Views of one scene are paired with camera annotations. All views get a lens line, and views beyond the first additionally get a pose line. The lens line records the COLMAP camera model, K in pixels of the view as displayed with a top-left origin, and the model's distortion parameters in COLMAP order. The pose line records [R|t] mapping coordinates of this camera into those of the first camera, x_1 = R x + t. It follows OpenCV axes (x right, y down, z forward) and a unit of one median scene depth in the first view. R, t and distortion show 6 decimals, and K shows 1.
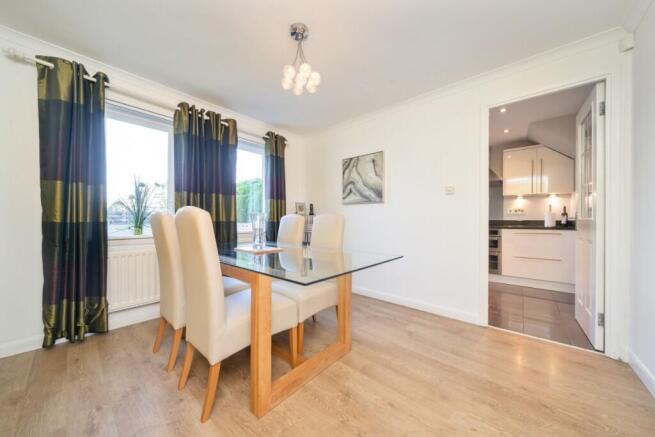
lens RADIAL K [[230.5, 0, 333.9], [0, 230.5, 222.2], [0, 0, 1]] dist [-0.005910, -0.000211]
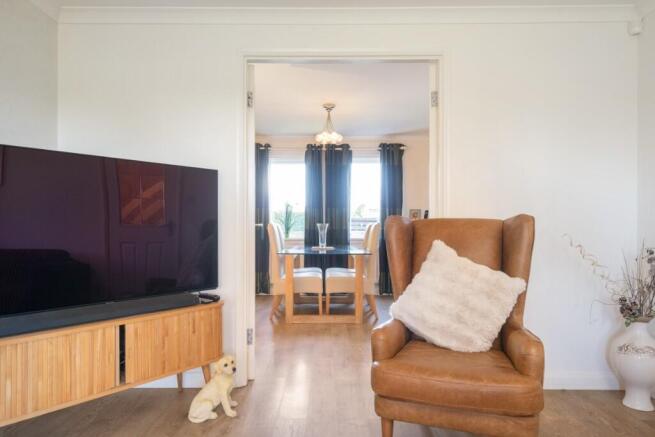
lens RADIAL K [[397.3, 0, 322.8], [0, 397.3, 230.9], [0, 0, 1]] dist [-0.002307, -0.000245]
pose [[0.658515, 0.000552, -0.752567, 1.055486], [-0.000903, 1.000000, -0.000057, 0.004025], [0.752567, 0.000717, 0.658515, -0.457444]]
